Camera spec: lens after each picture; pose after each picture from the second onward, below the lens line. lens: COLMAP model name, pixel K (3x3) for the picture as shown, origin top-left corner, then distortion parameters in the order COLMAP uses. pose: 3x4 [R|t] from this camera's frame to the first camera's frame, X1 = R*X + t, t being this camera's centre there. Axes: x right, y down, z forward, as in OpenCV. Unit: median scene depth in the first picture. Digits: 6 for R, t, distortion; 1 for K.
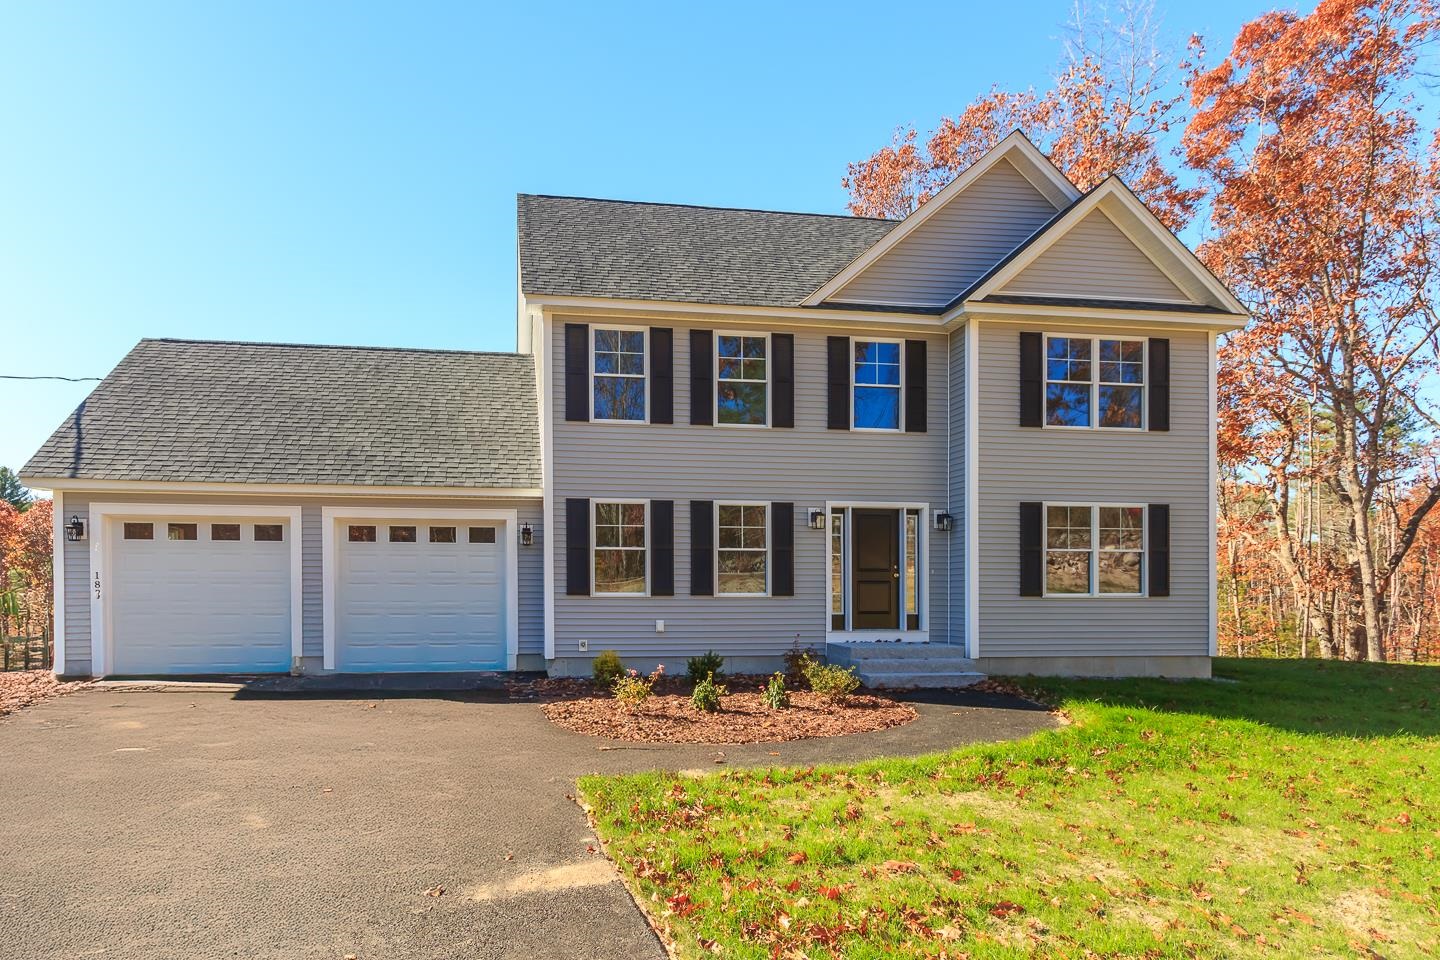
lens RADIAL K [[763.0, 0, 650.5], [0, 763.0, 552.4], [0, 0, 1]] dist [0.015505, -0.000471]
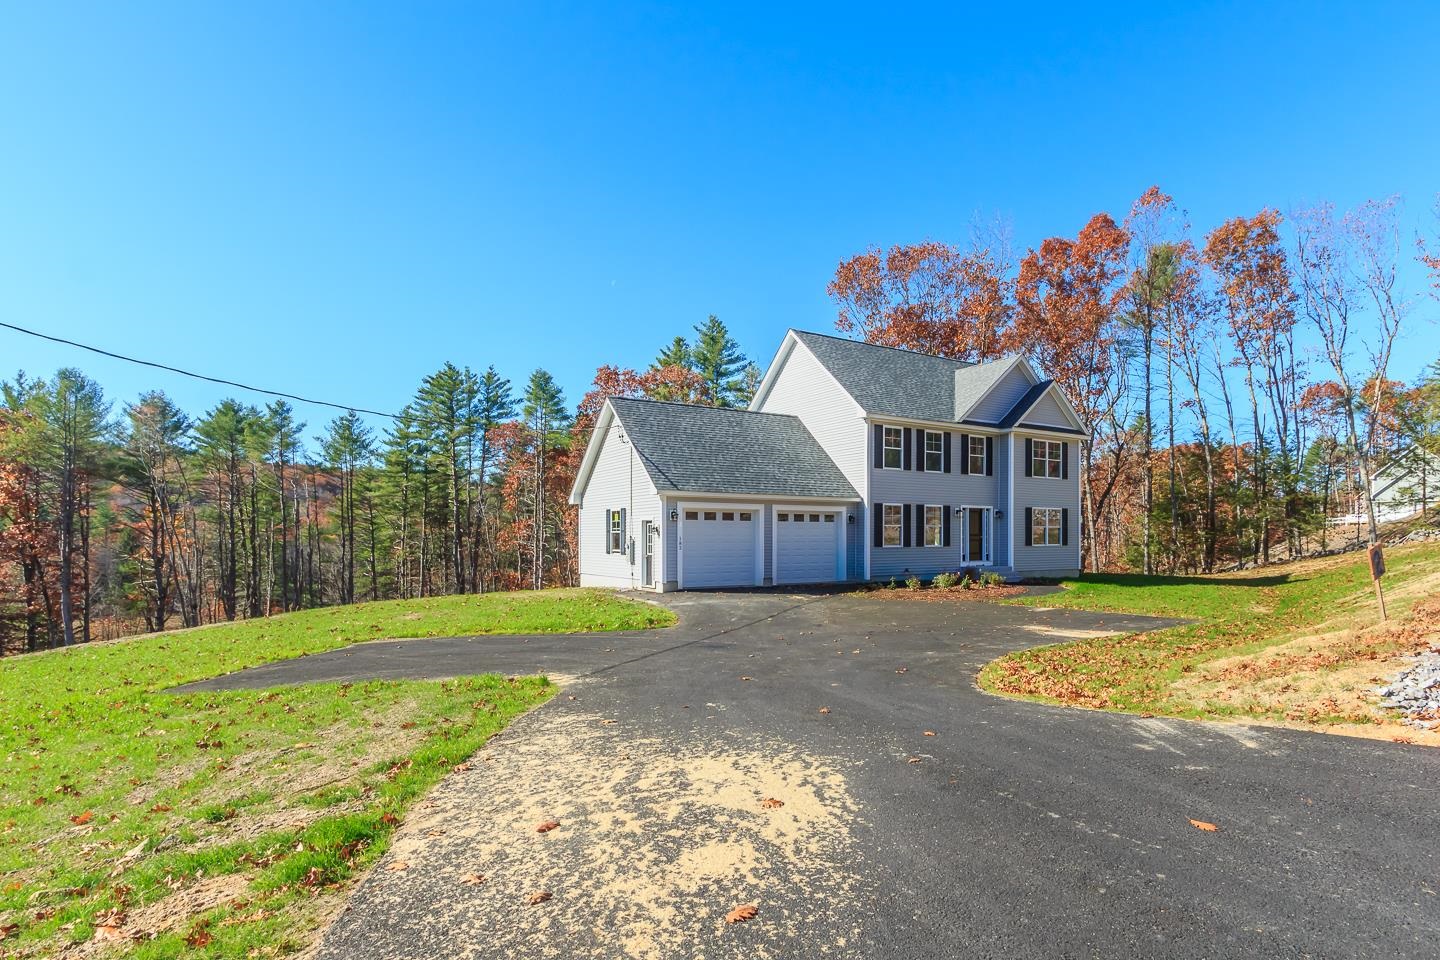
lens RADIAL K [[763.0, 0, 818.0], [0, 763.0, 529.7], [0, 0, 1]] dist [0.015505, -0.000471]
pose [[0.886904, 0.001448, 0.461952, -1.236204], [-0.002533, 0.999995, 0.001729, 0.004596], [-0.461947, -0.002704, 0.886903, -0.862988]]
